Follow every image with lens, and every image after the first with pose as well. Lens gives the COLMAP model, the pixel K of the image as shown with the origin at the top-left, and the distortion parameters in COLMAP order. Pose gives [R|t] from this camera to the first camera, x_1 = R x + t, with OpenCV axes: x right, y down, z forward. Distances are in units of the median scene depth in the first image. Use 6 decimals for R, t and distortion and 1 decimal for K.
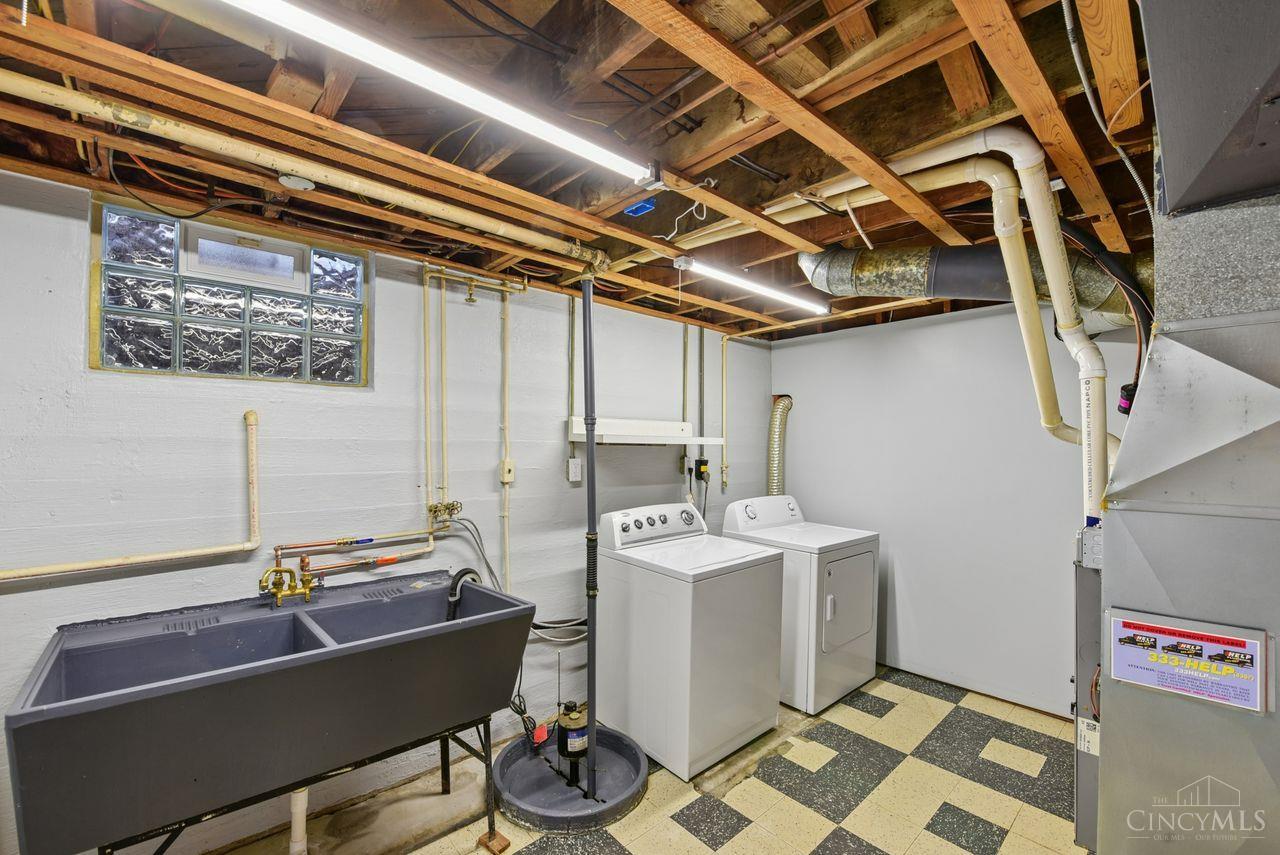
lens RADIAL K [[527.6, 0, 640.7], [0, 527.6, 432.9], [0, 0, 1]] dist [-0.002305, -0.013778]
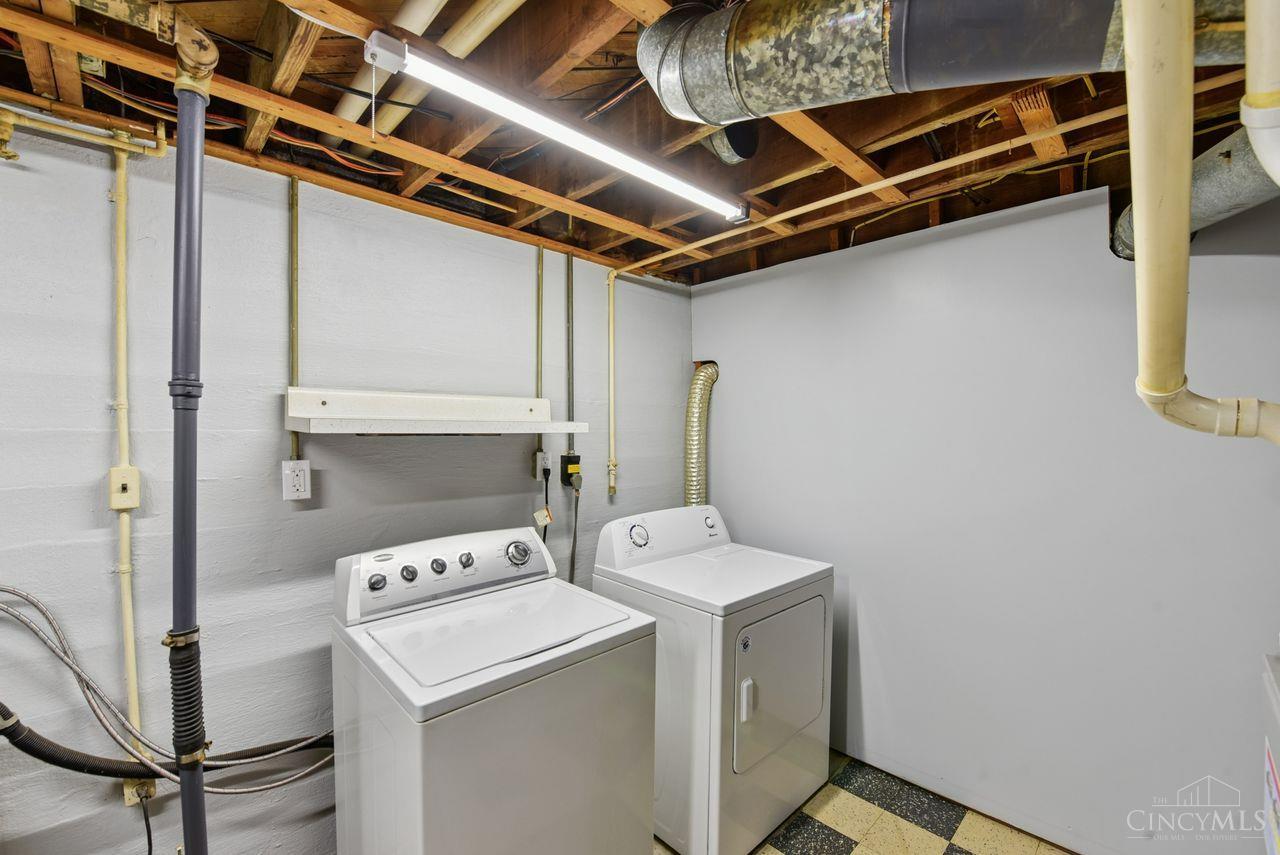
lens RADIAL K [[517.8, 0, 653.1], [0, 517.8, 419.2], [0, 0, 1]] dist [-0.016630, -0.000118]
pose [[0.999373, -0.005598, 0.034964, 0.212511], [0.005427, 0.999973, 0.004967, 0.002727], [-0.034991, -0.004775, 0.999376, 0.376071]]
